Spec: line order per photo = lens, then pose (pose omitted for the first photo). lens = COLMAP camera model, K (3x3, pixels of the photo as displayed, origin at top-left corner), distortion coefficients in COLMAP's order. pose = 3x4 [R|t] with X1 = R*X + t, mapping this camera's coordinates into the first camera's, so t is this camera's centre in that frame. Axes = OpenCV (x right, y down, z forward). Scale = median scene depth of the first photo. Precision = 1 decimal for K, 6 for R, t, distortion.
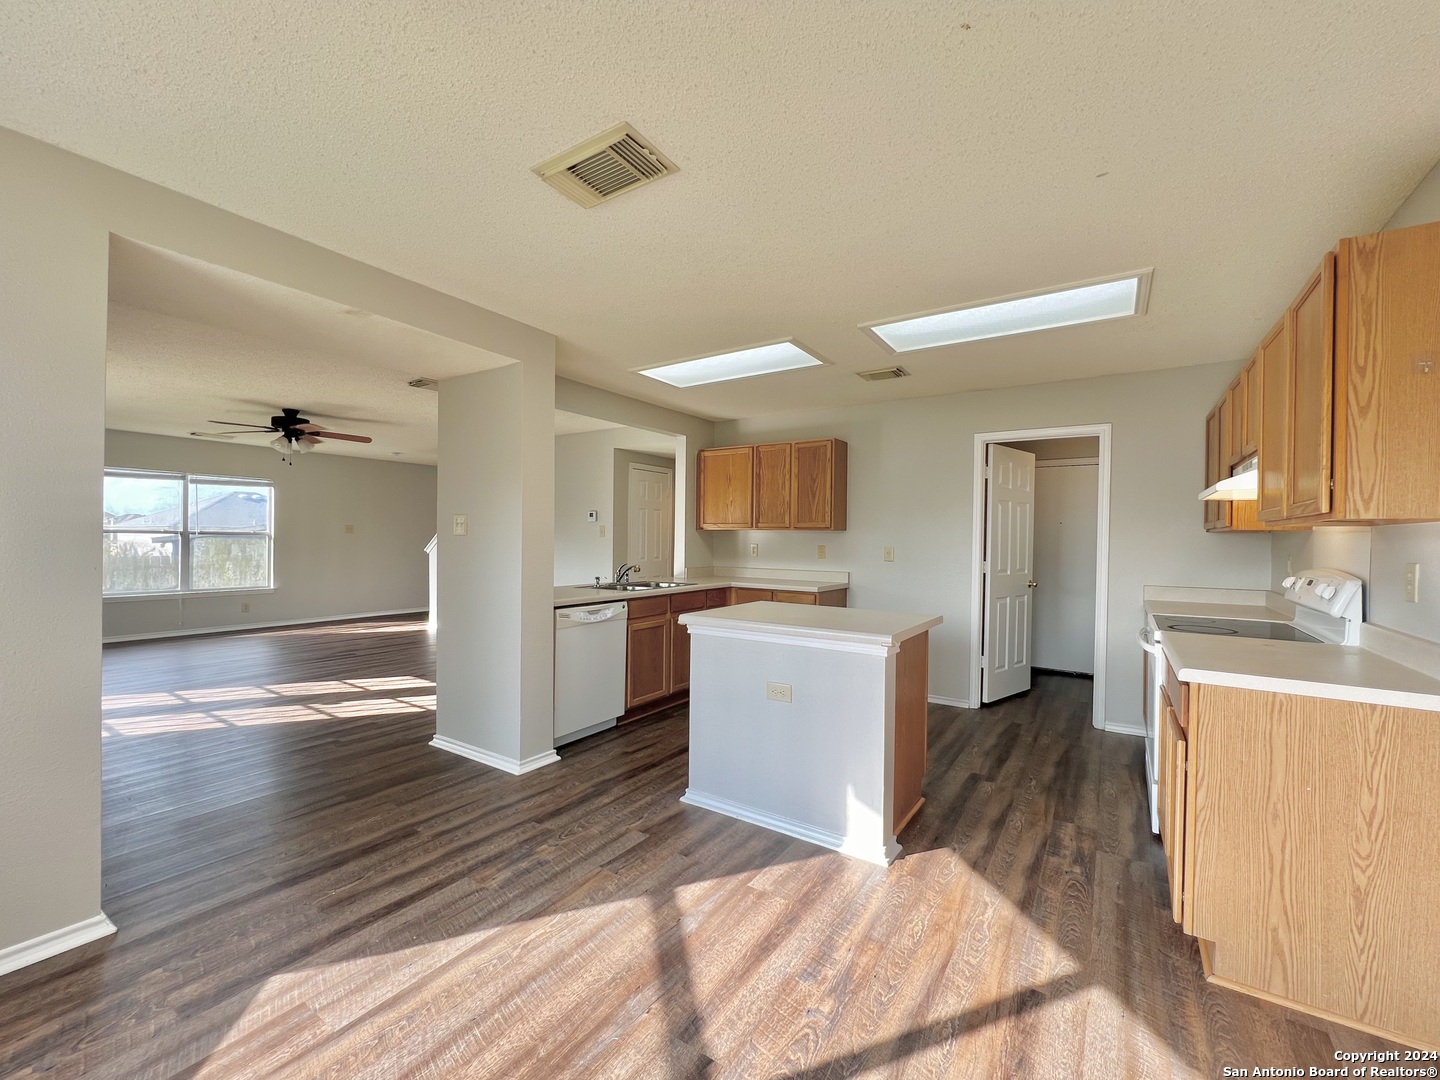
lens RADIAL K [[582.3, 0, 720.0], [0, 582.3, 540.0], [0, 0, 1]] dist [-0.000101, 0.000181]
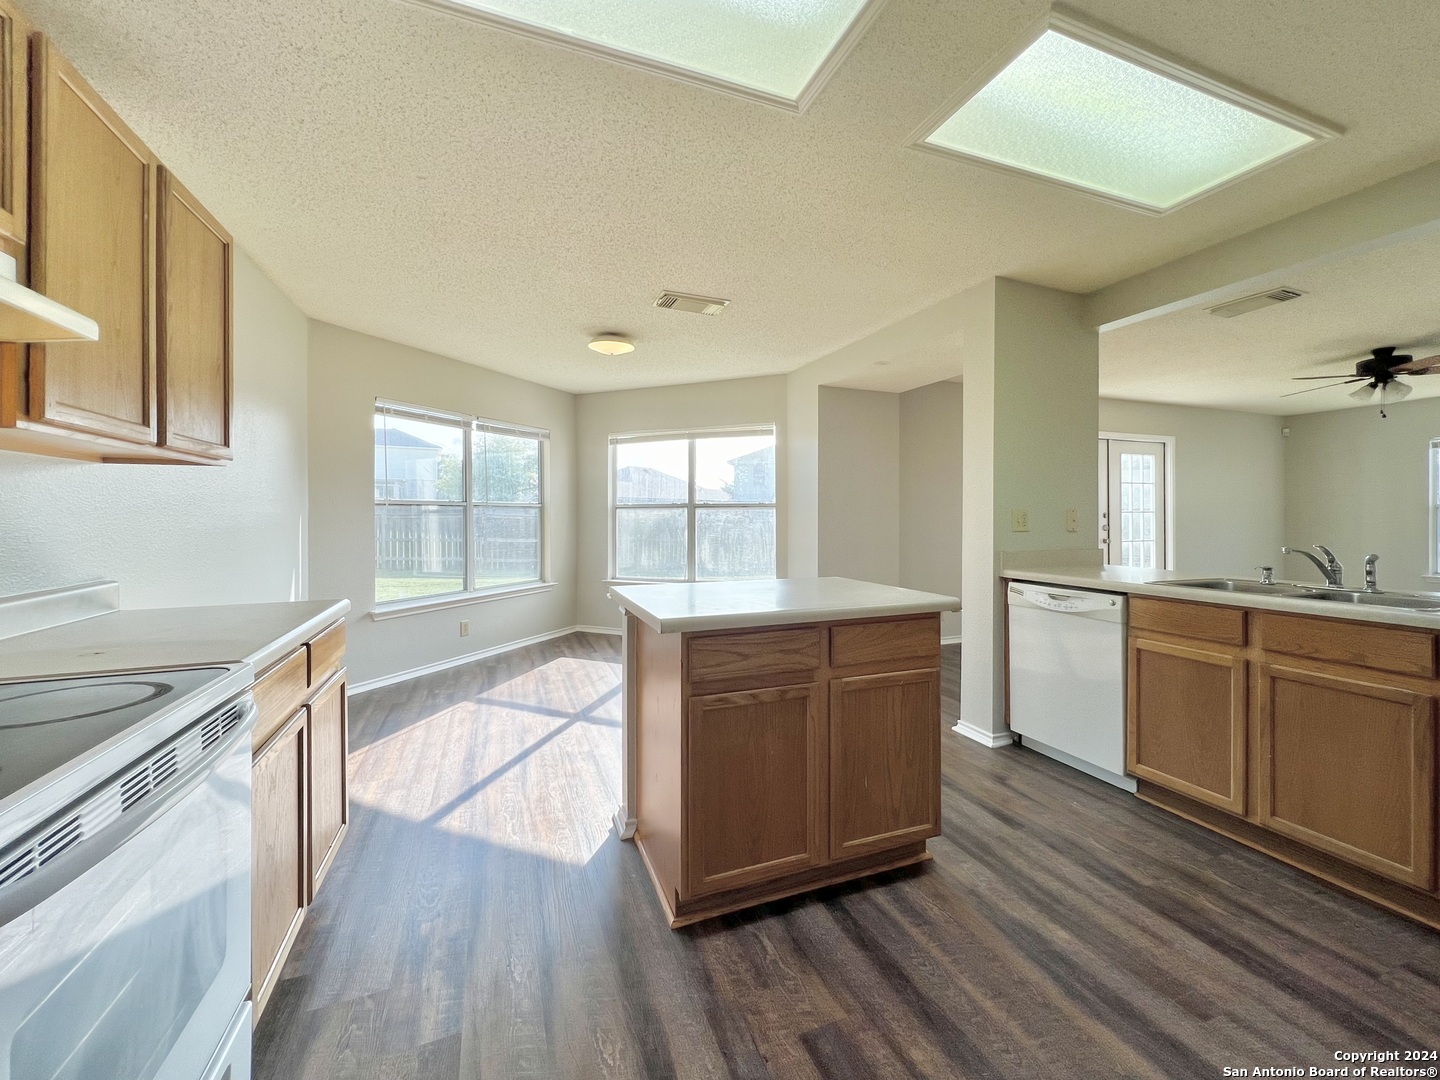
lens RADIAL K [[591.0, 0, 738.9], [0, 591.0, 515.3], [0, 0, 1]] dist [-0.001615, -0.000072]
pose [[-0.549997, -0.012924, -0.835066, 0.855576], [-0.010362, 0.999909, -0.008650, 0.041386], [0.835102, 0.003895, -0.550081, 1.452131]]
